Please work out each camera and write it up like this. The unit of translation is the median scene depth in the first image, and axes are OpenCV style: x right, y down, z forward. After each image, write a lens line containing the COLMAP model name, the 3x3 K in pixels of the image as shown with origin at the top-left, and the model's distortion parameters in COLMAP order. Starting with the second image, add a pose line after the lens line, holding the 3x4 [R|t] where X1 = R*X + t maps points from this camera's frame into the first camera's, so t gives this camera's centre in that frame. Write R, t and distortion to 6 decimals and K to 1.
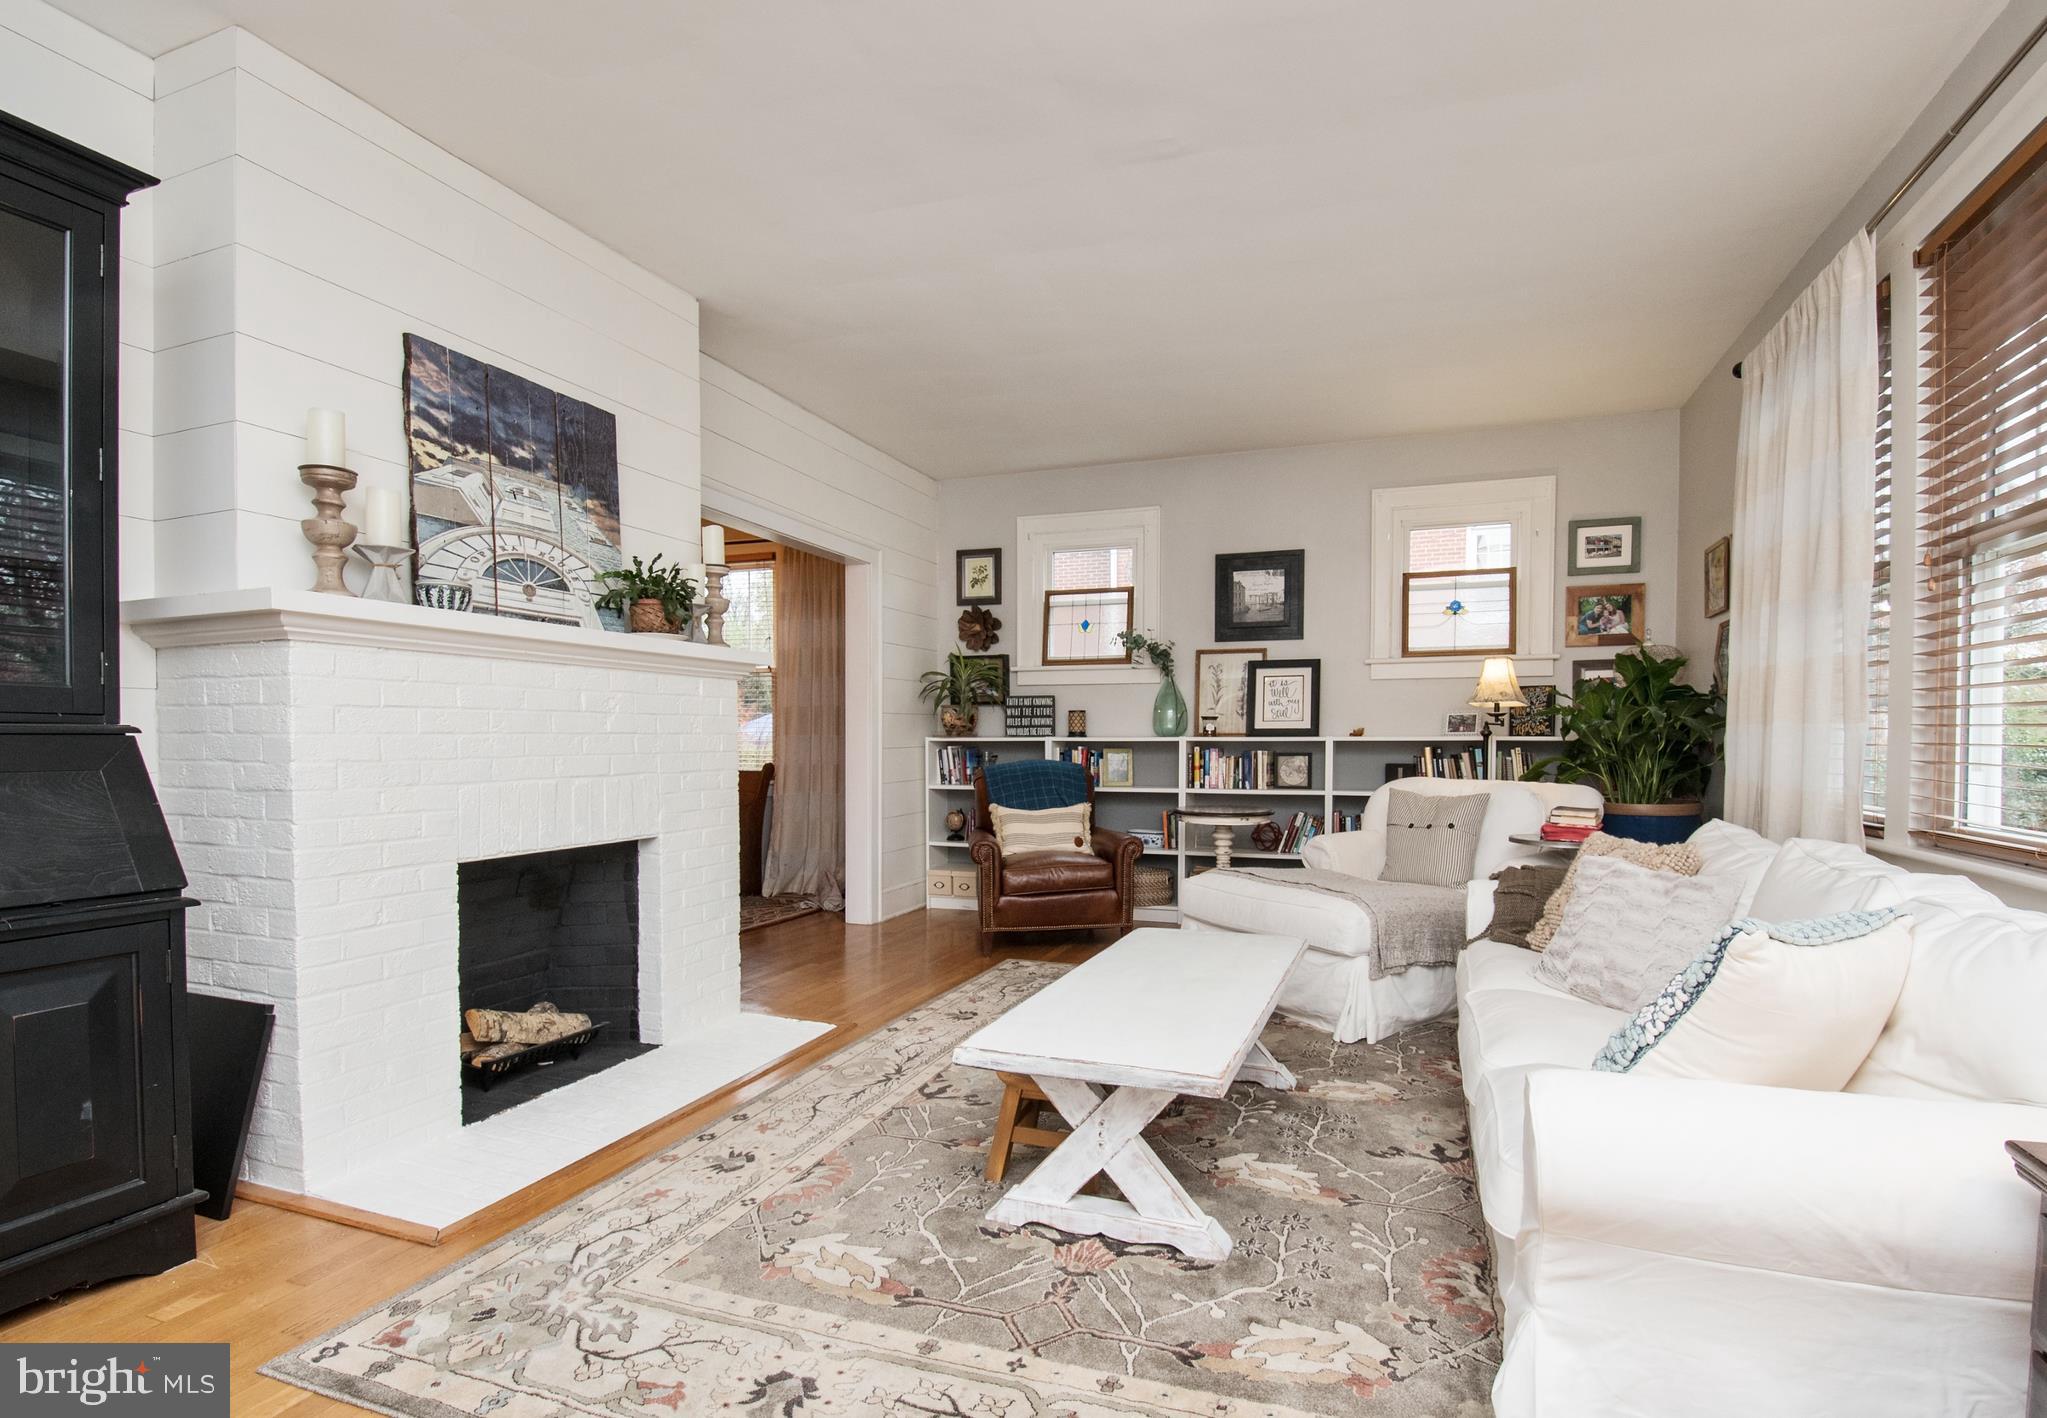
lens RADIAL K [[995.8, 0, 1070.5], [0, 995.8, 757.2], [0, 0, 1]] dist [0.002843, 0.000100]
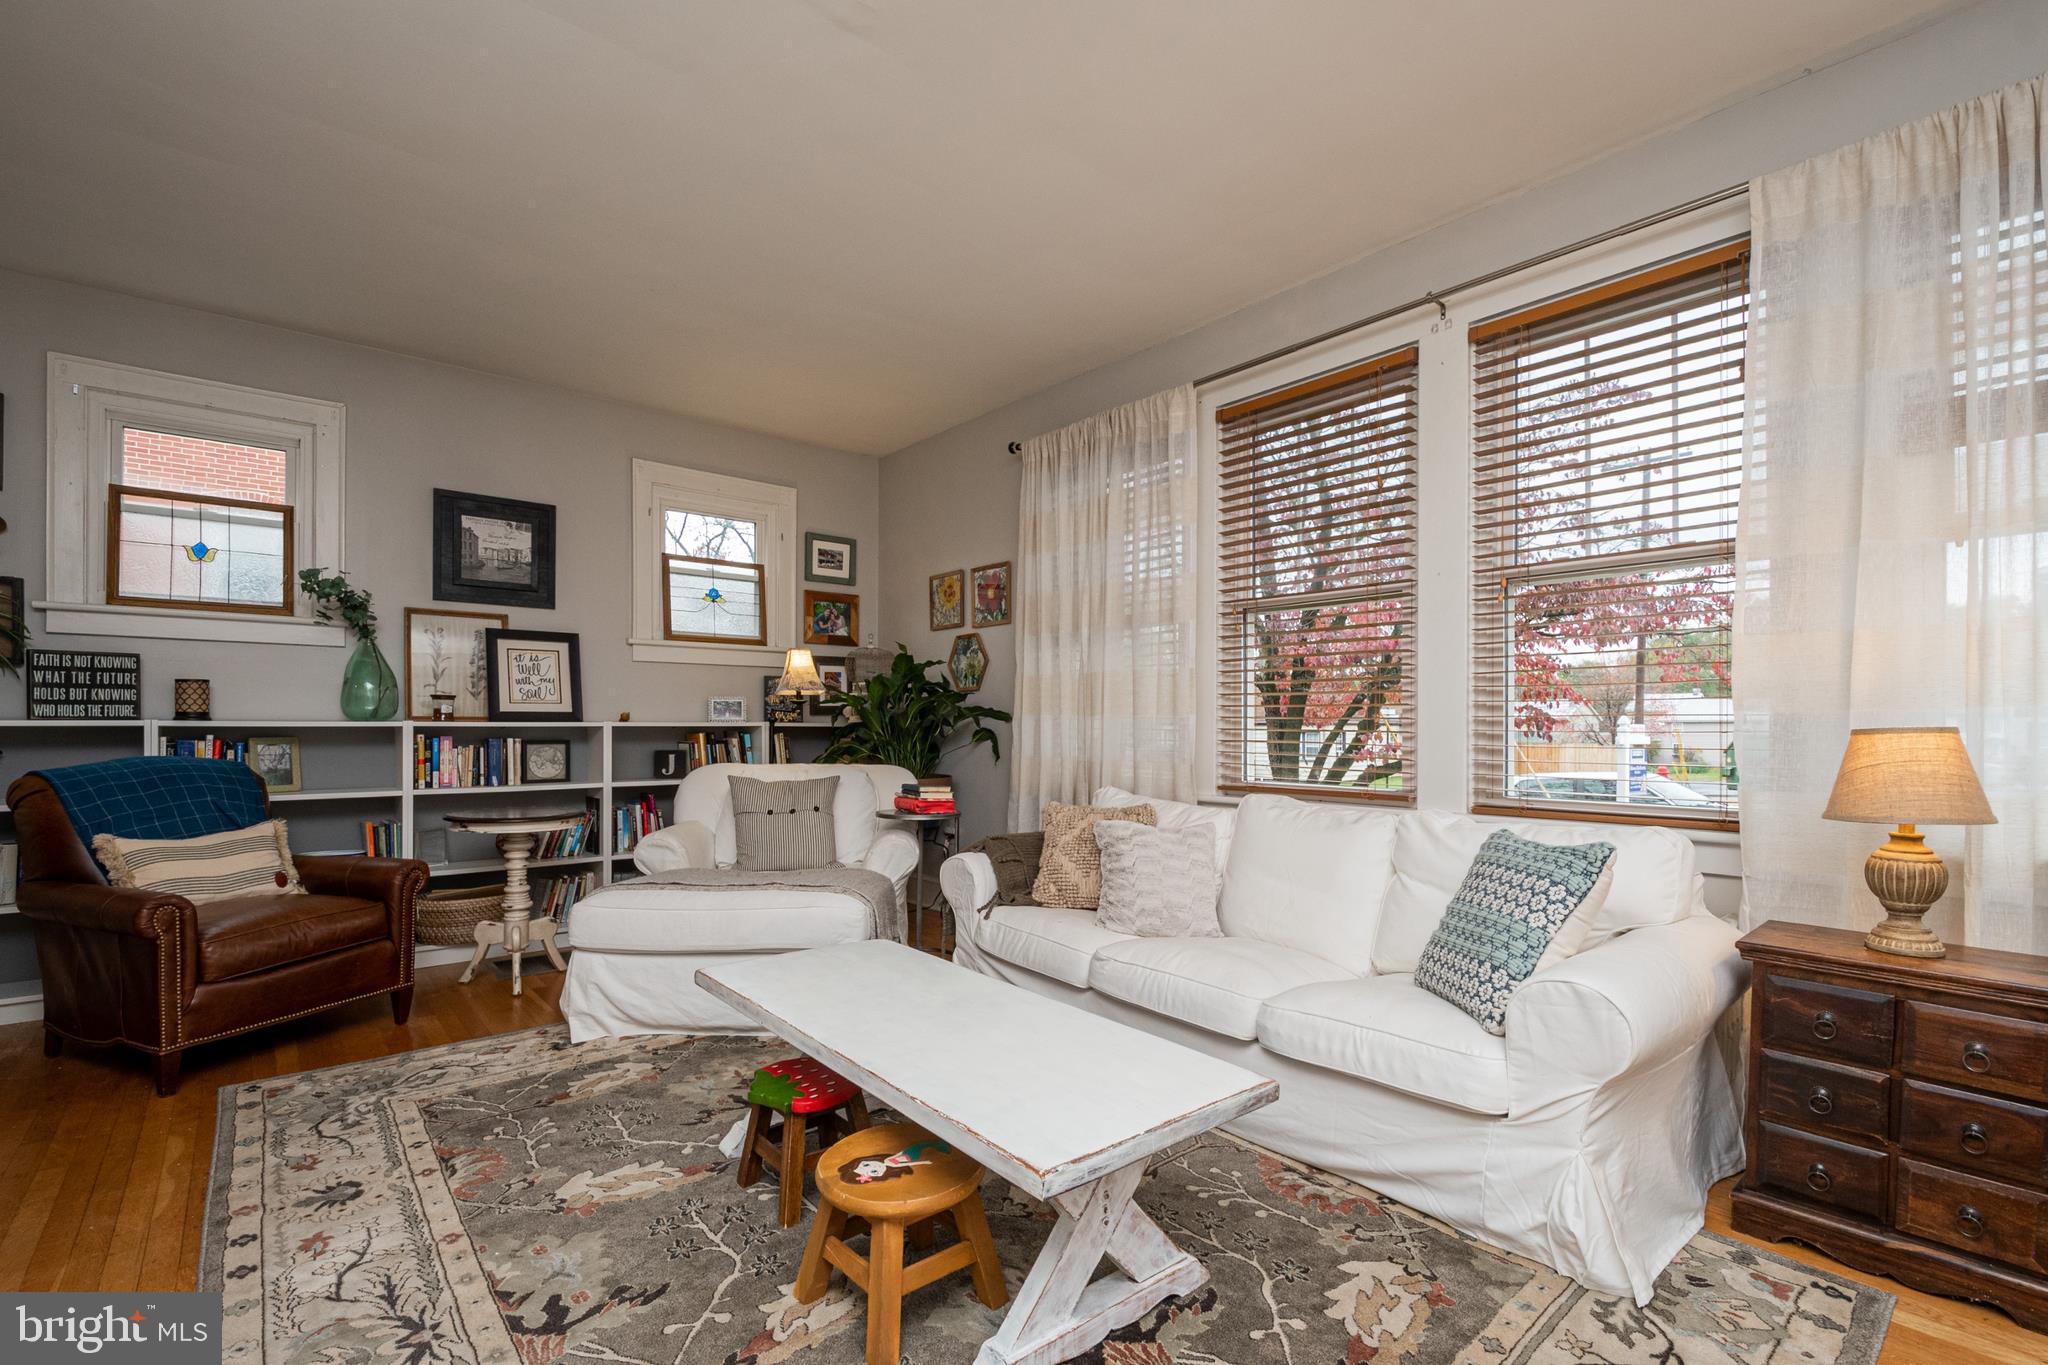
lens RADIAL K [[909.6, 0, 1016.3], [0, 909.6, 723.9], [0, 0, 1]] dist [0.016476, -0.019428]
pose [[0.512837, 0.002888, 0.858481, -0.246404], [0.012985, 0.999854, -0.011120, -0.004664], [-0.858388, 0.016850, 0.512725, 0.254802]]
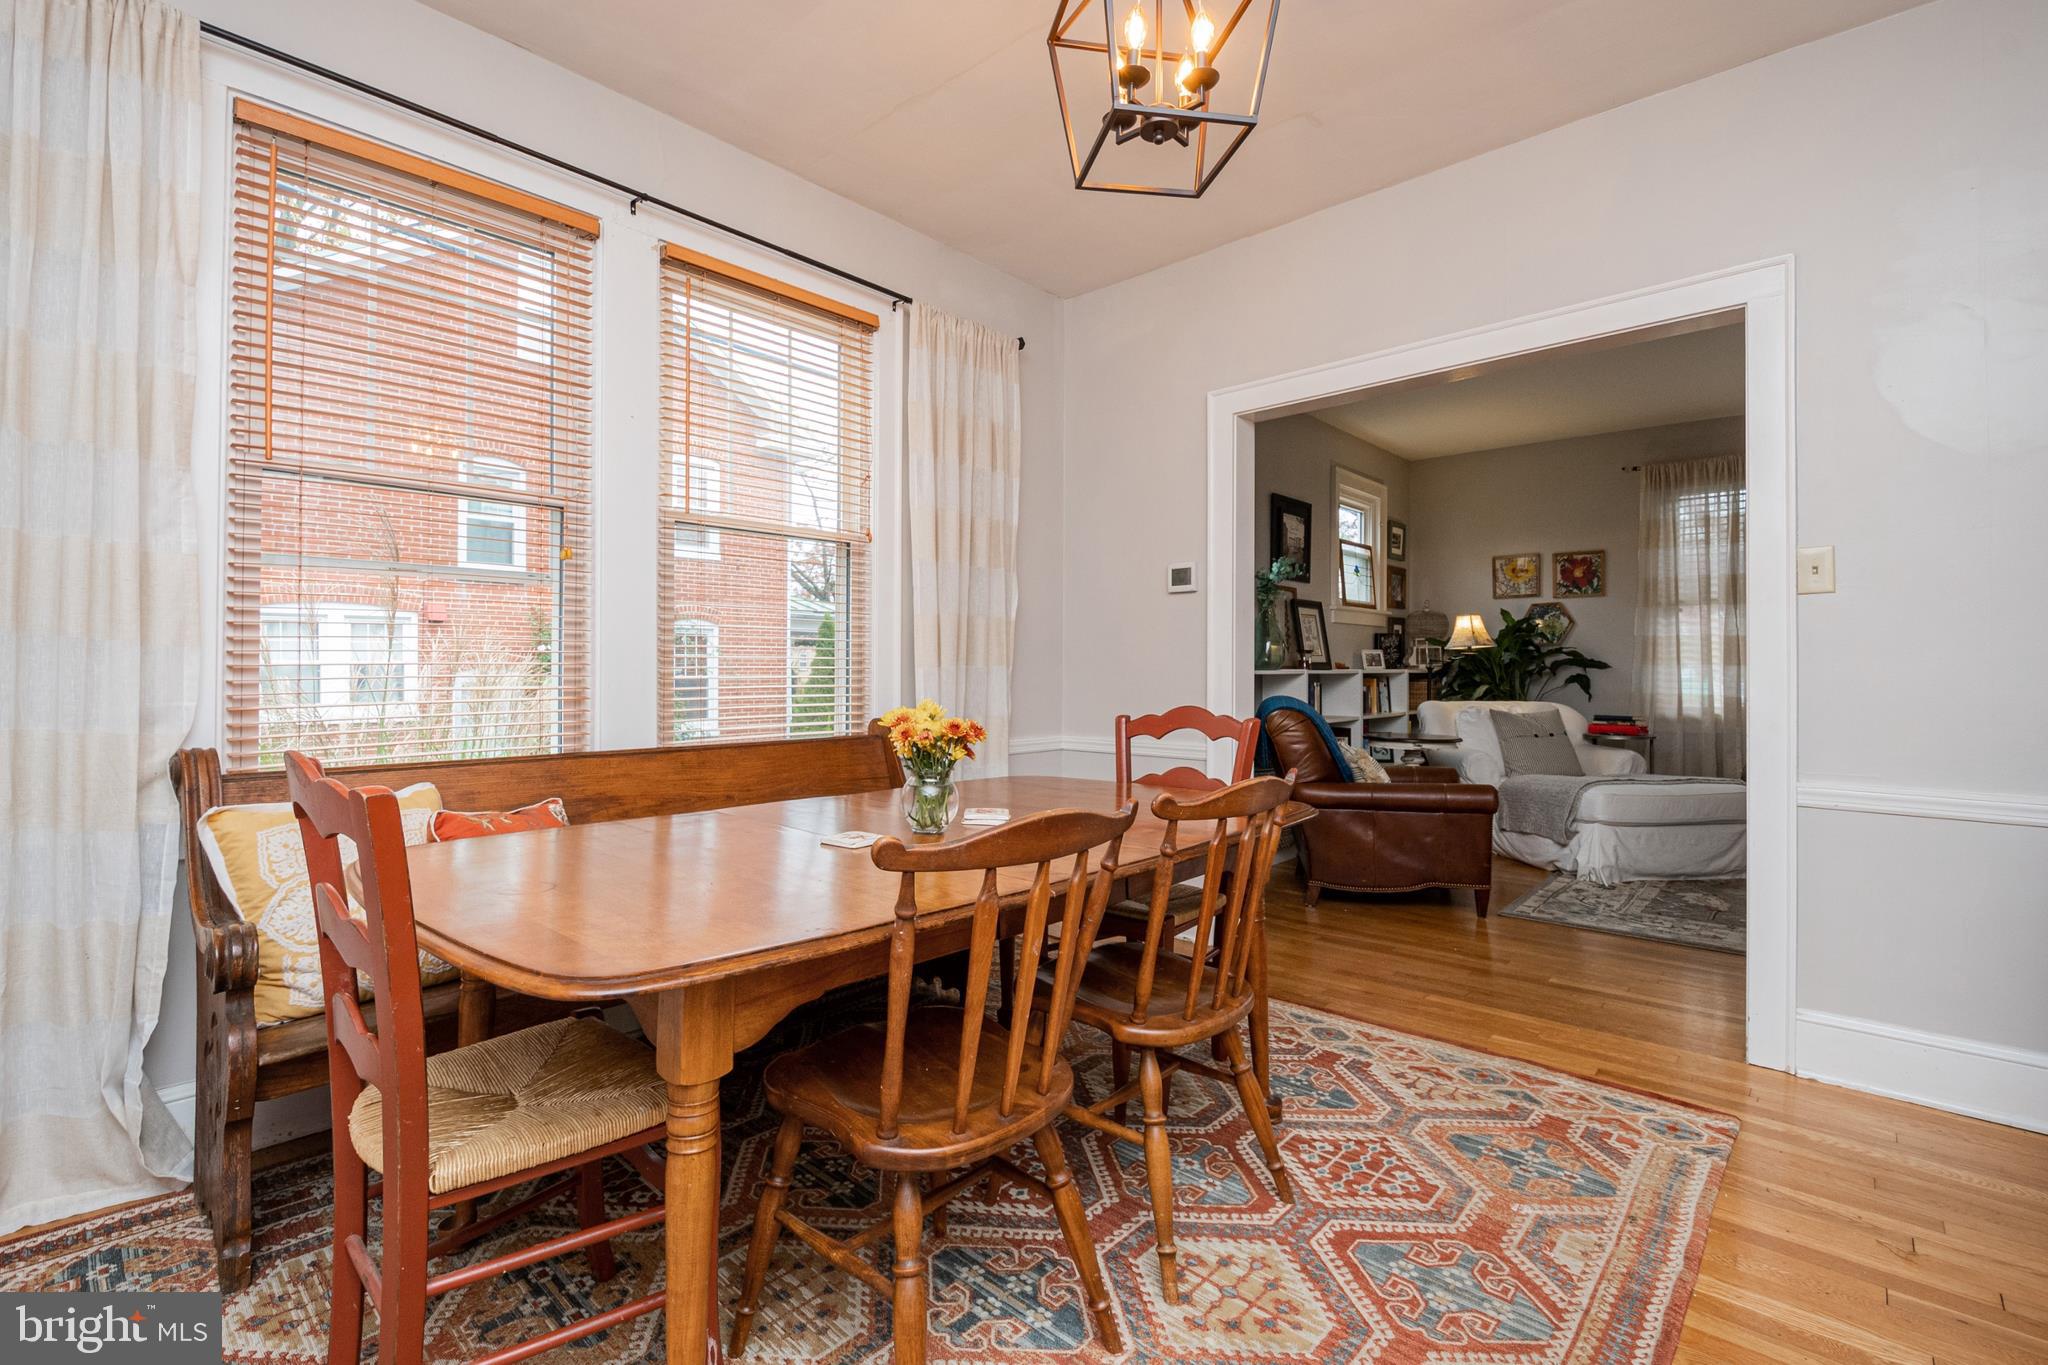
lens RADIAL K [[894.3, 0, 1017.5], [0, 894.3, 660.5], [0, 0, 1]] dist [0.000371, -0.012849]
pose [[0.409193, 0.005029, 0.912434, -0.841033], [0.014795, 0.999817, -0.012146, -0.024174], [-0.912328, 0.018470, 0.409044, 0.905221]]
